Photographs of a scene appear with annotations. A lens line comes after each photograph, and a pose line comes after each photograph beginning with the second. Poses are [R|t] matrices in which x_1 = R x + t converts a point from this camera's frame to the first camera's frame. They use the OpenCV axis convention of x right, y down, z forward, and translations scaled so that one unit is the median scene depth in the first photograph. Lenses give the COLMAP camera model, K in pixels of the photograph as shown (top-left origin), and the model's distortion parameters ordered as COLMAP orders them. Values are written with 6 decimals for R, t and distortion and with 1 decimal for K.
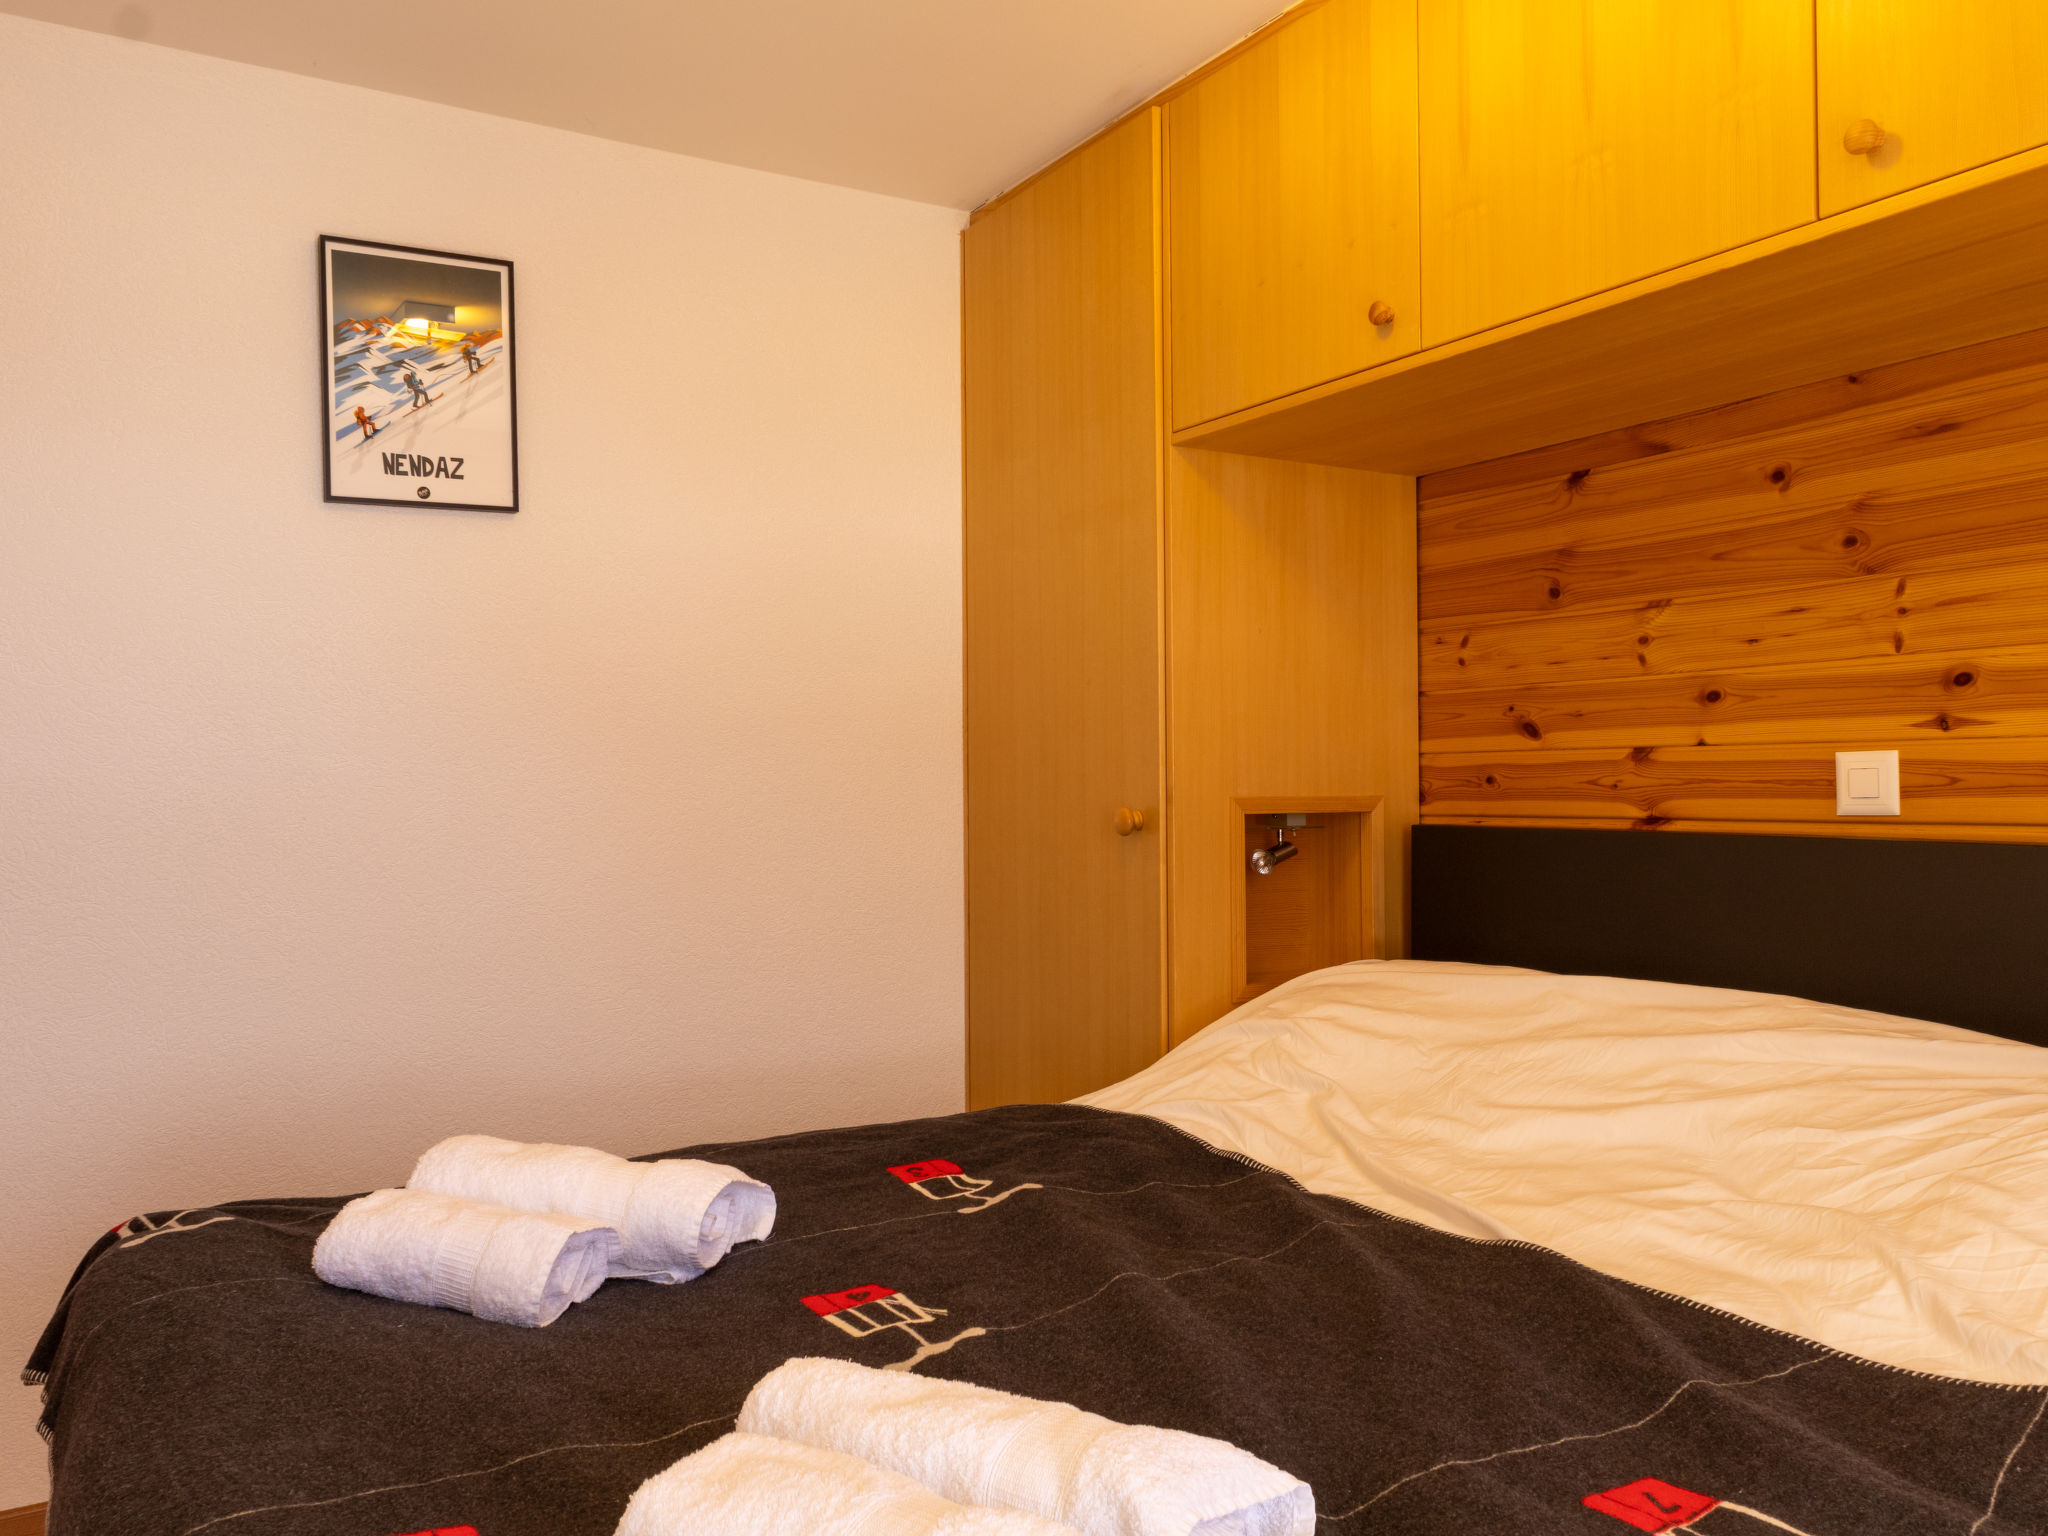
lens RADIAL K [[1647.2, 0, 1023.3], [0, 1647.2, 772.0], [0, 0, 1]] dist [0.005890, 0.004344]
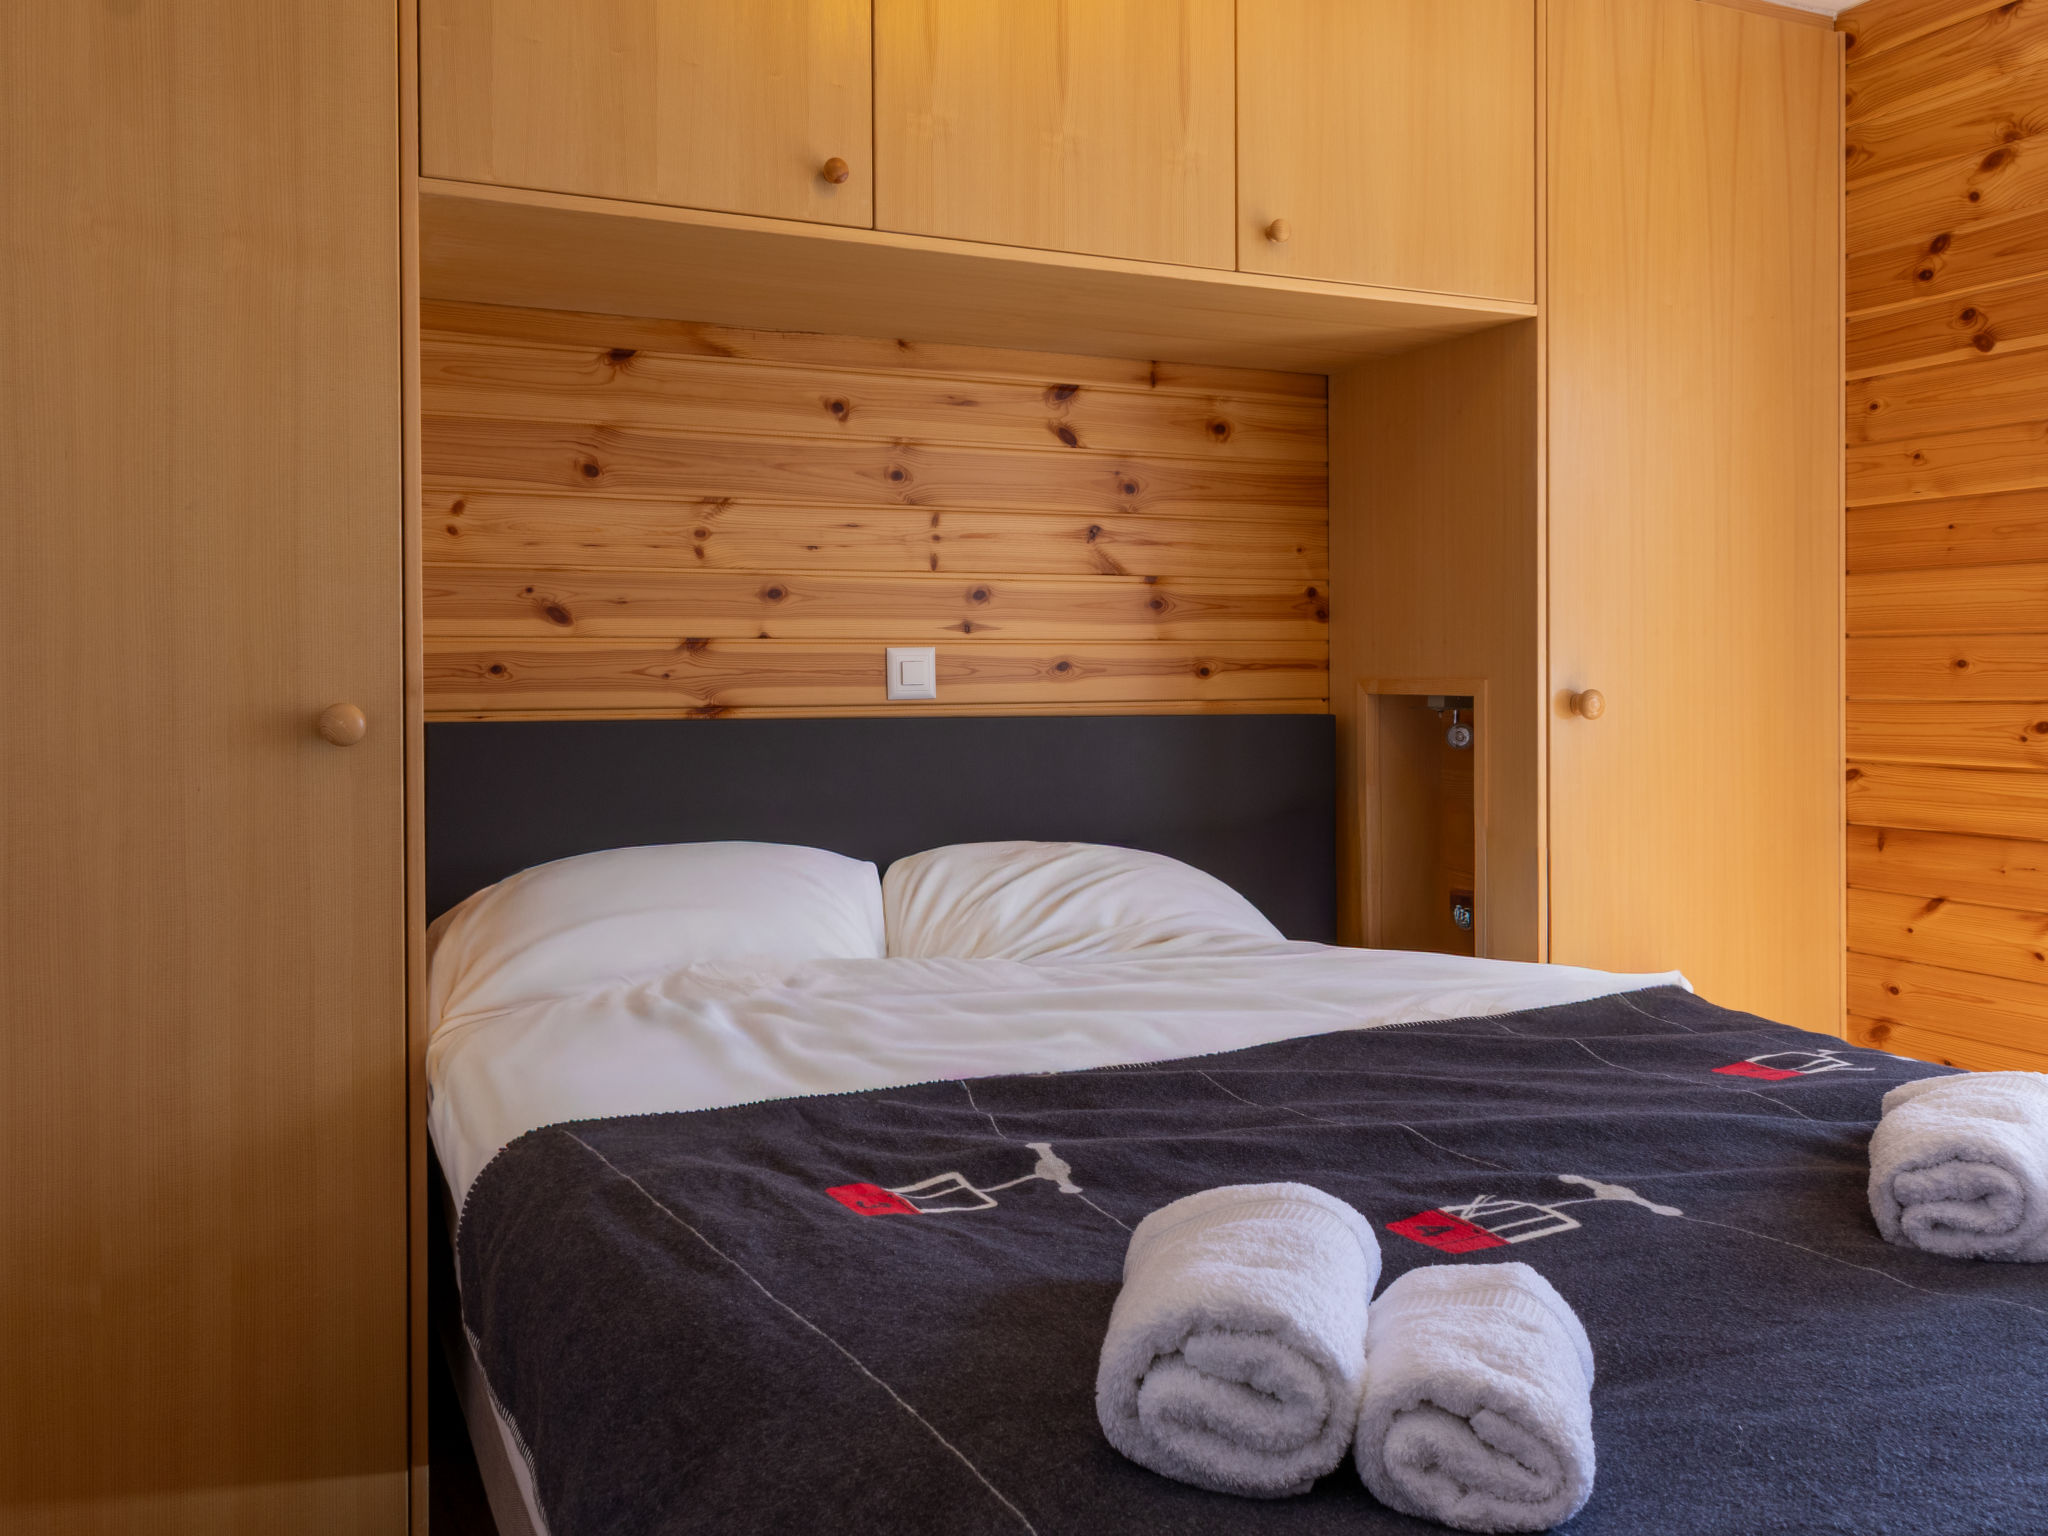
lens RADIAL K [[1647.2, 0, 1023.0], [0, 1647.2, 717.1], [0, 0, 1]] dist [0.005890, 0.004344]
pose [[0.083821, -0.024521, 0.996179, -0.652396], [-0.007087, 0.999657, 0.025203, 0.007332], [-0.996456, -0.009172, 0.083618, 0.734233]]
